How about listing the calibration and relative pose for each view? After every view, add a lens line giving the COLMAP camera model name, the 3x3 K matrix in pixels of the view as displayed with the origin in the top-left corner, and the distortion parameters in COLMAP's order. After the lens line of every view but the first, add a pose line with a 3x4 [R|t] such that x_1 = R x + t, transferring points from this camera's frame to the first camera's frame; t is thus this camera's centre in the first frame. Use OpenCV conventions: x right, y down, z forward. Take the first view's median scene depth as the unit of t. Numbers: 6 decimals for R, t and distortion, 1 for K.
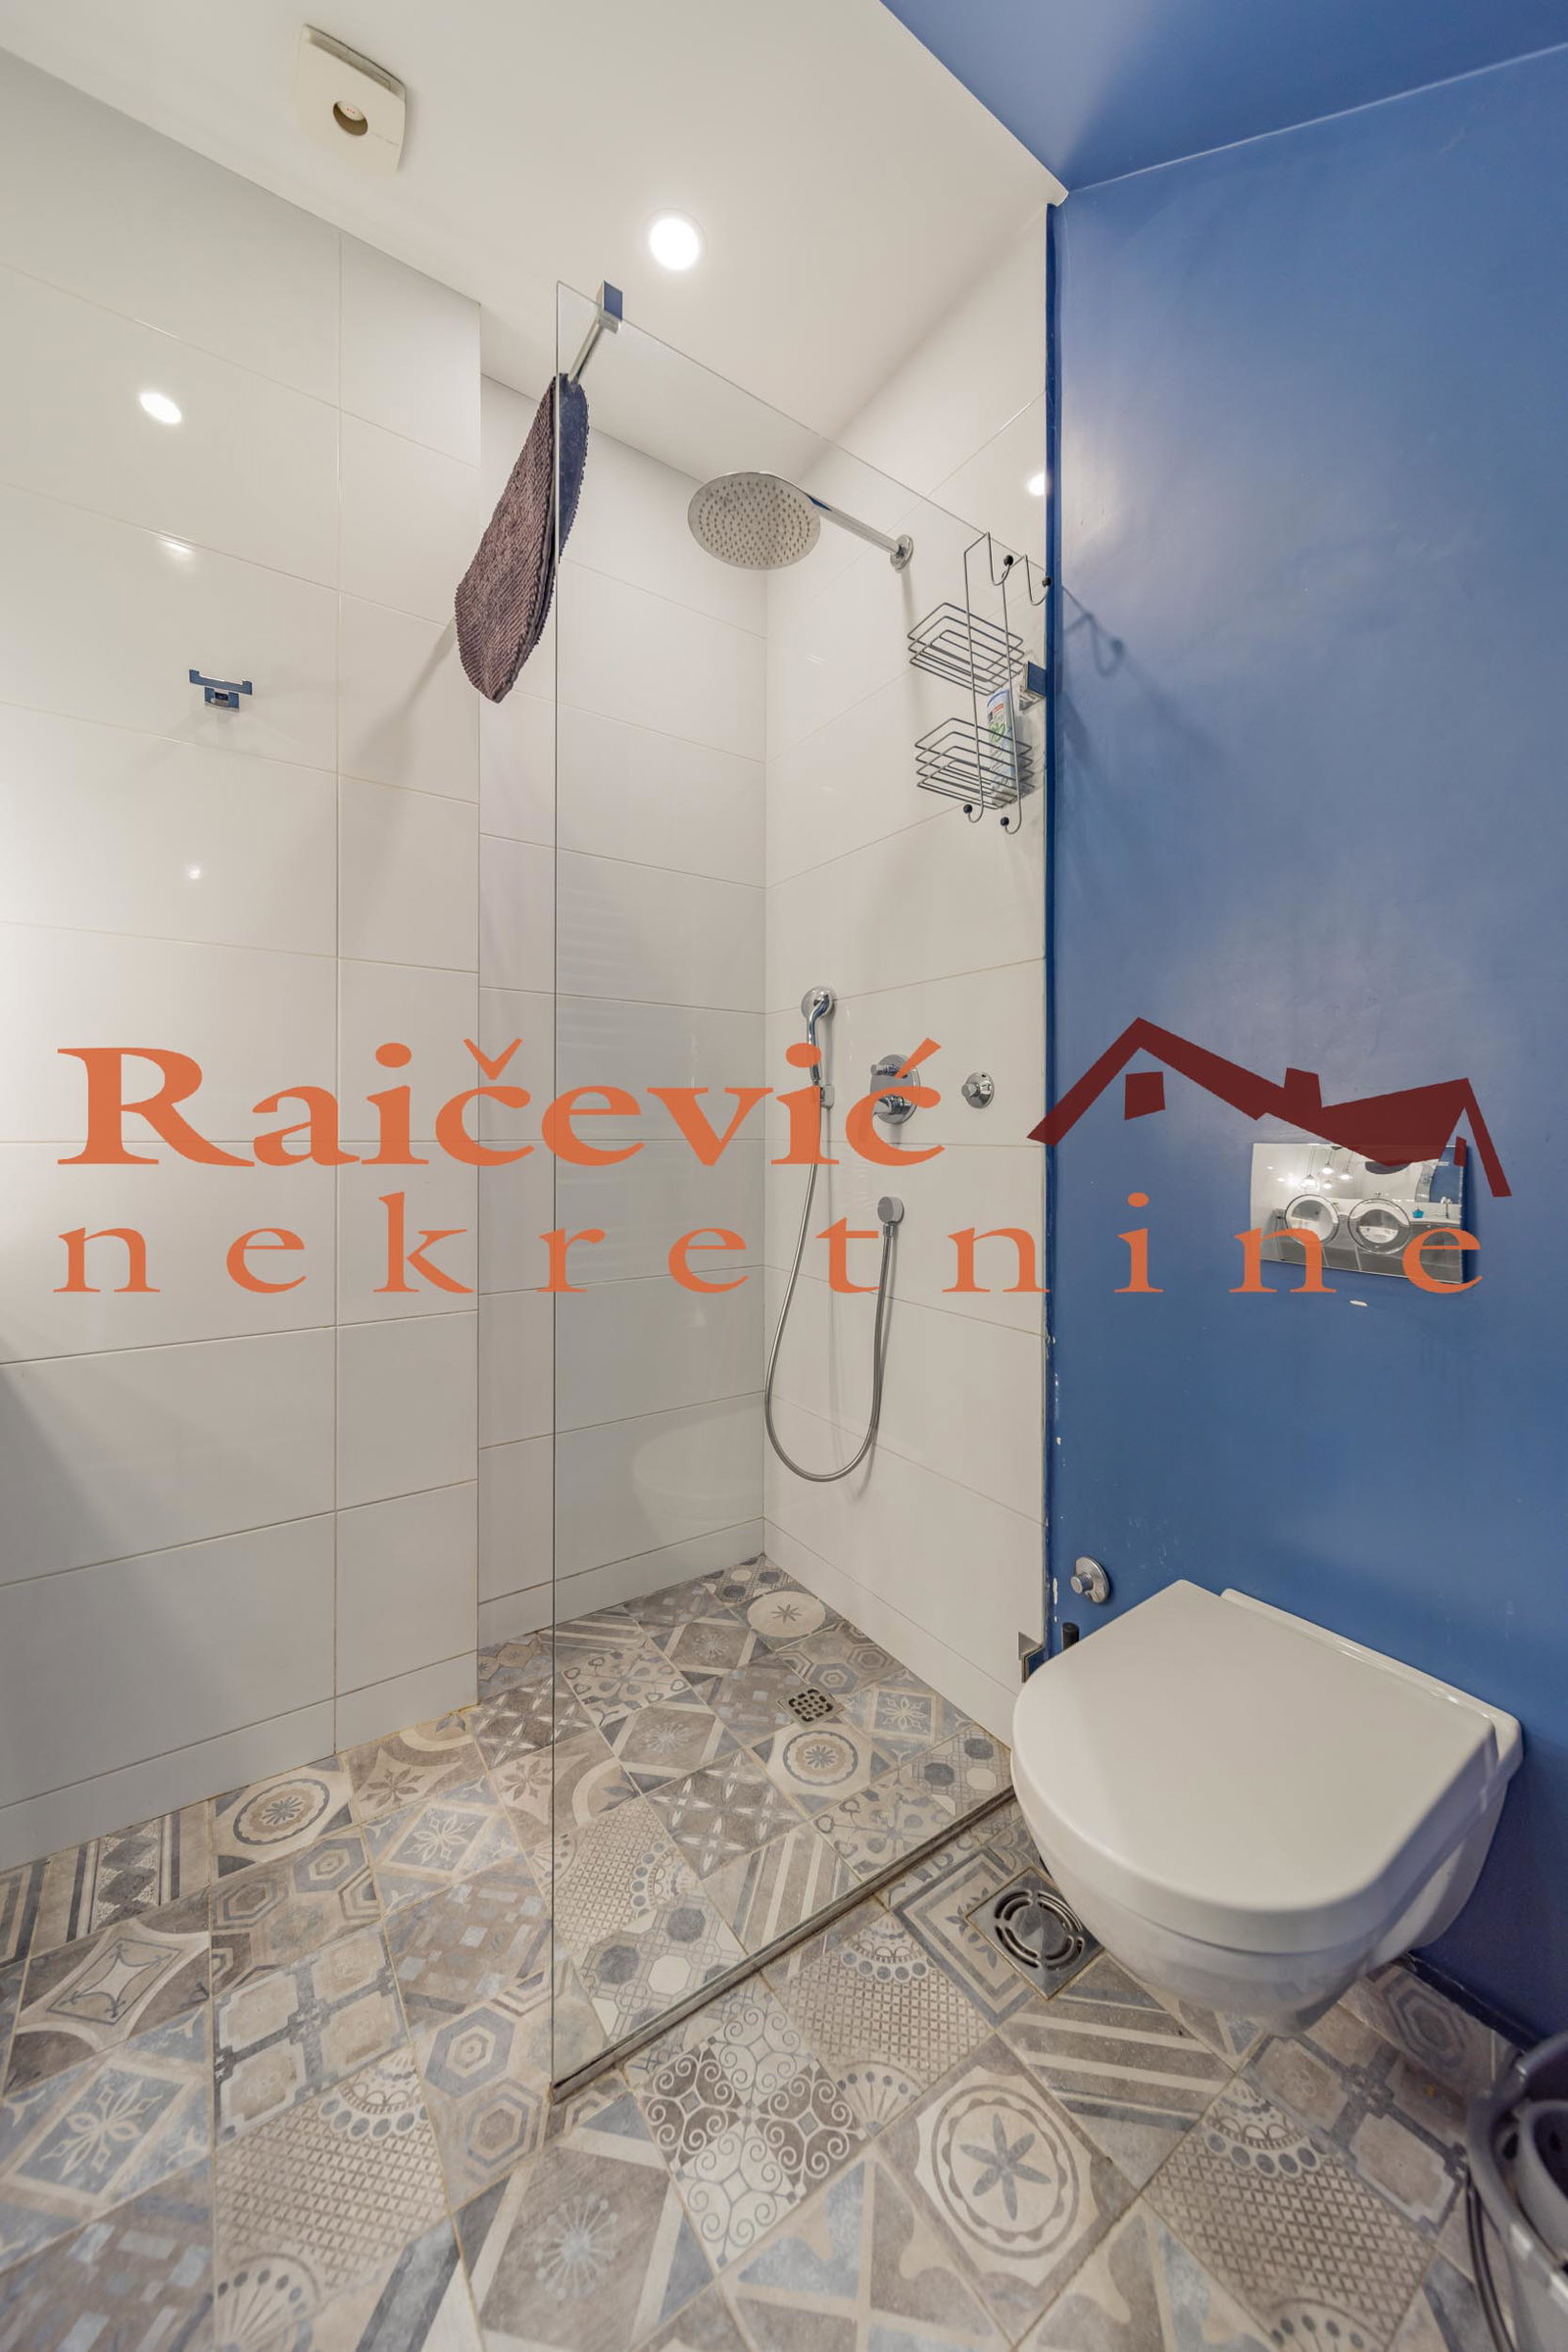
lens RADIAL K [[819.8, 0, 784.7], [0, 819.8, 1123.3], [0, 0, 1]] dist [0.001458, -0.001029]
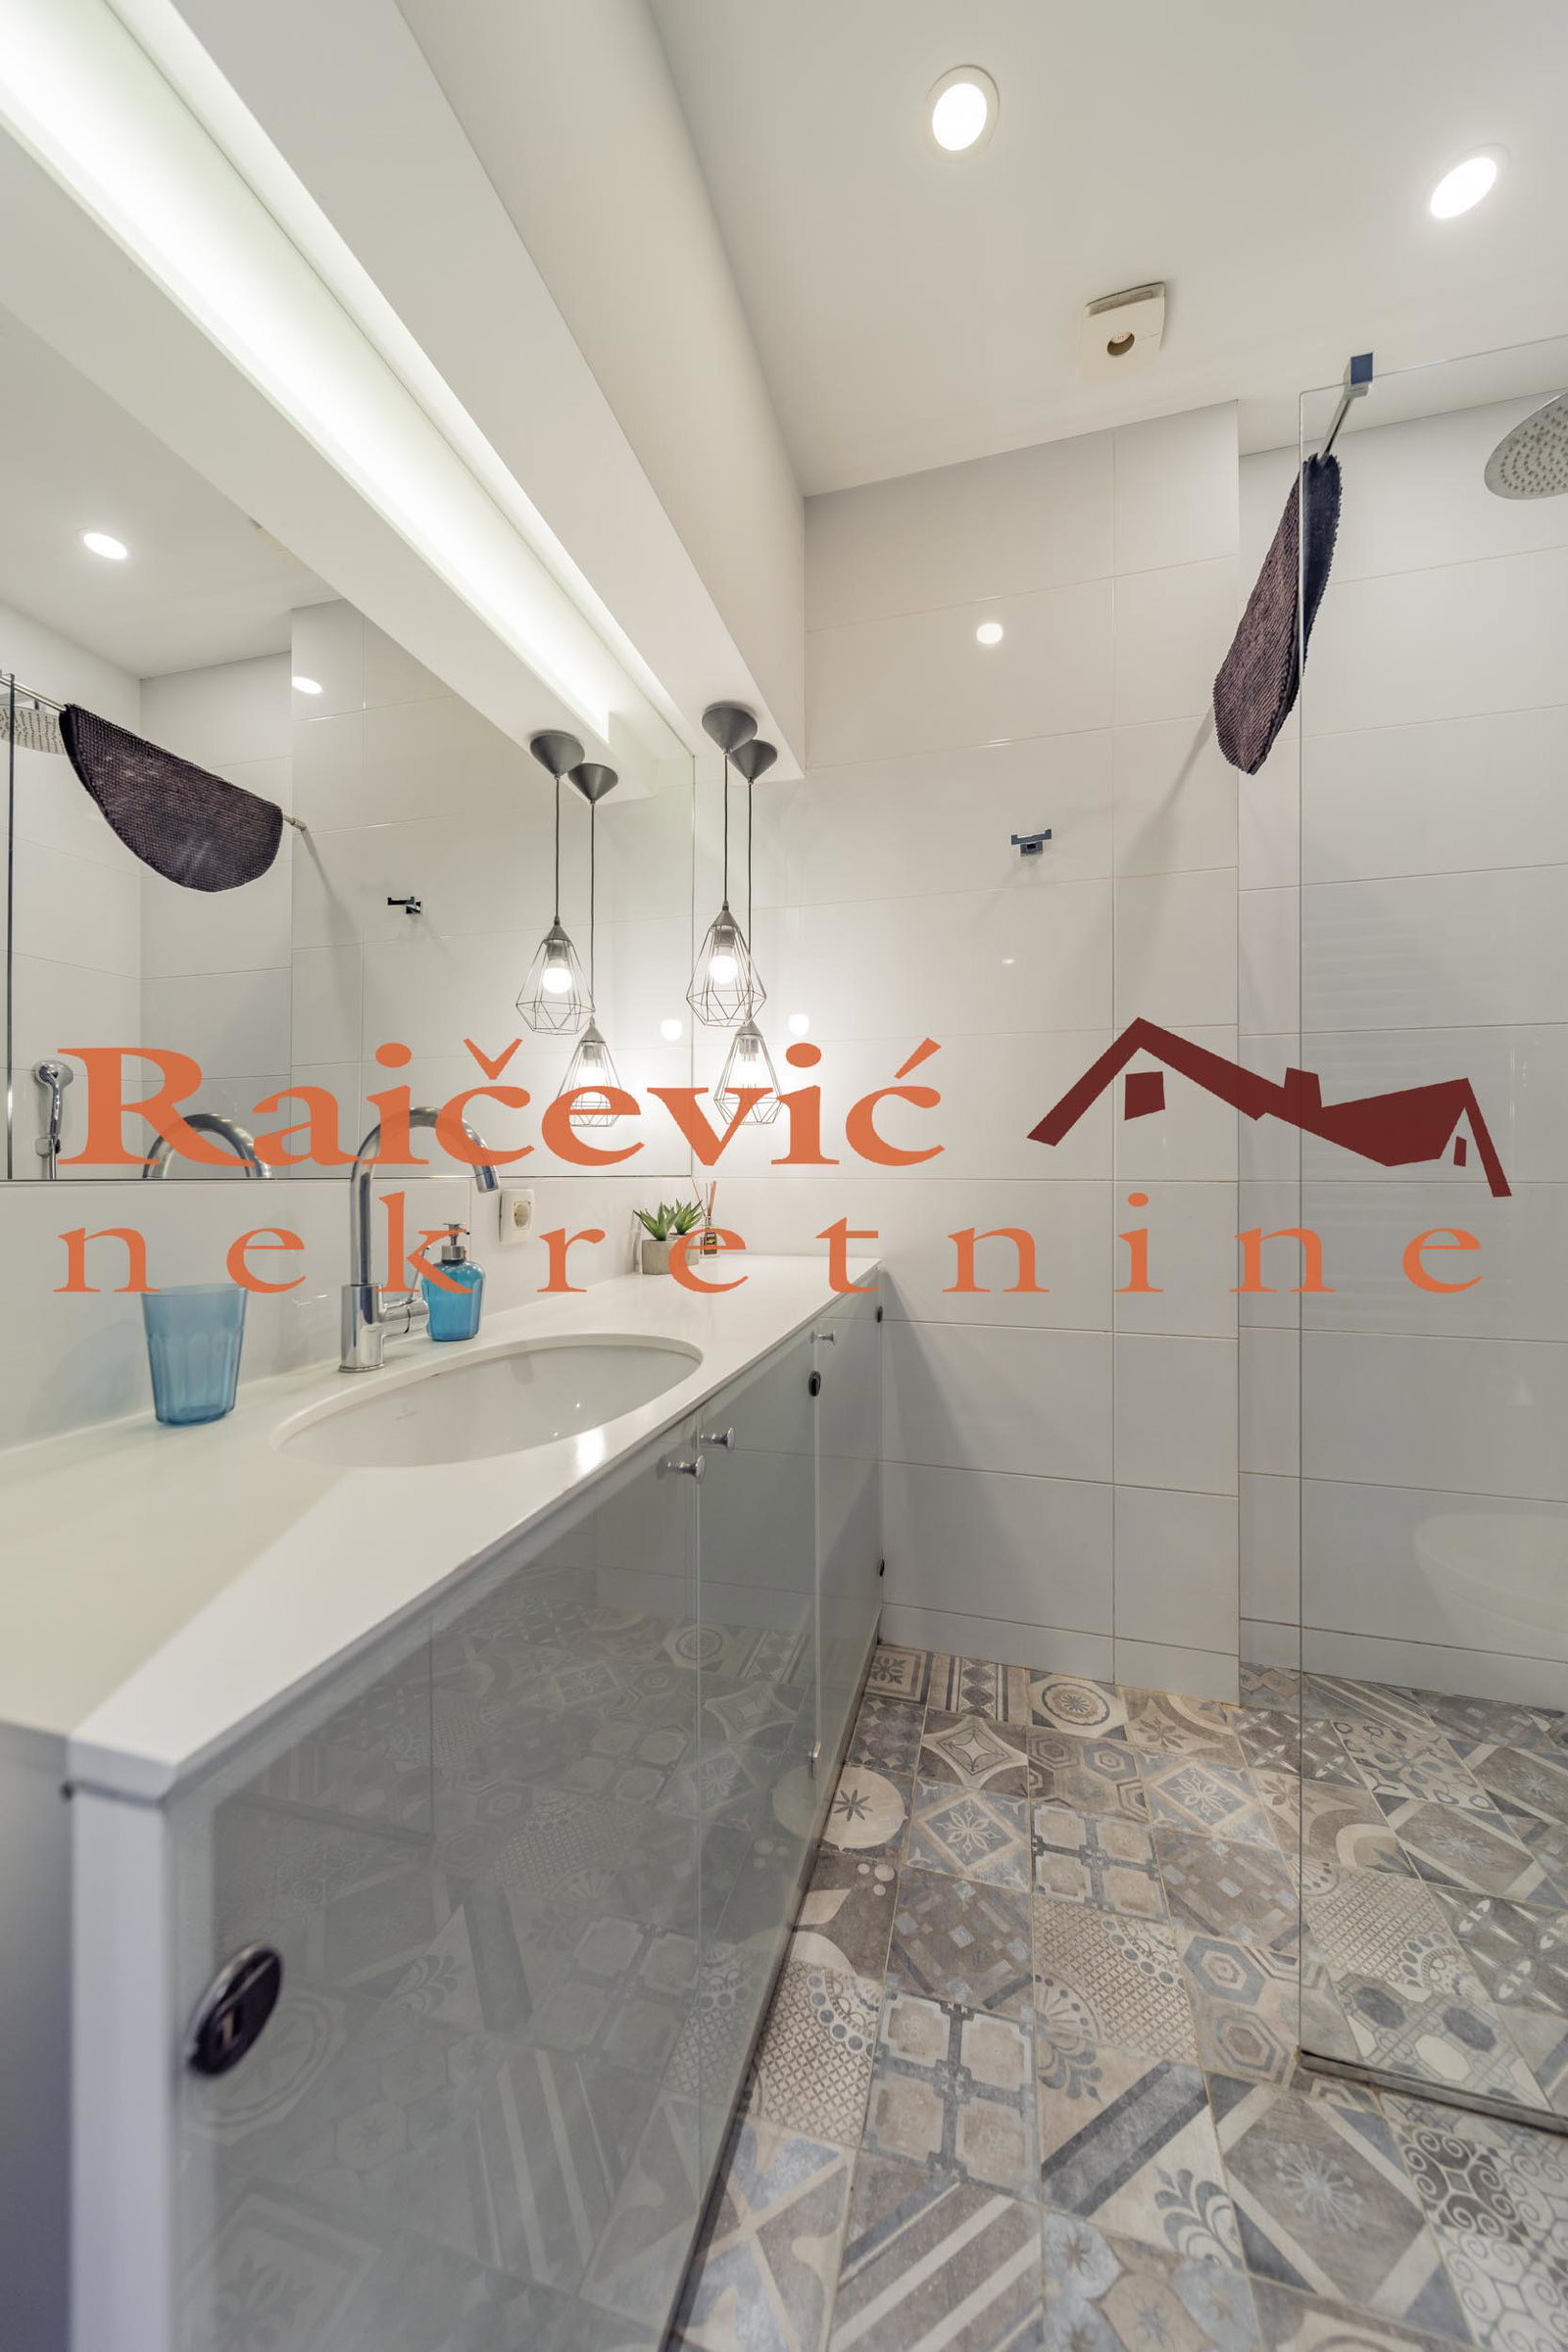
lens RADIAL K [[819.8, 0, 786.5], [0, 819.8, 1167.4], [0, 0, 1]] dist [0.001458, -0.001029]
pose [[0.633605, 0.000698, -0.773657, 0.100291], [0.005328, 0.999972, 0.005265, -0.007976], [0.773639, -0.007458, 0.633583, -0.167498]]
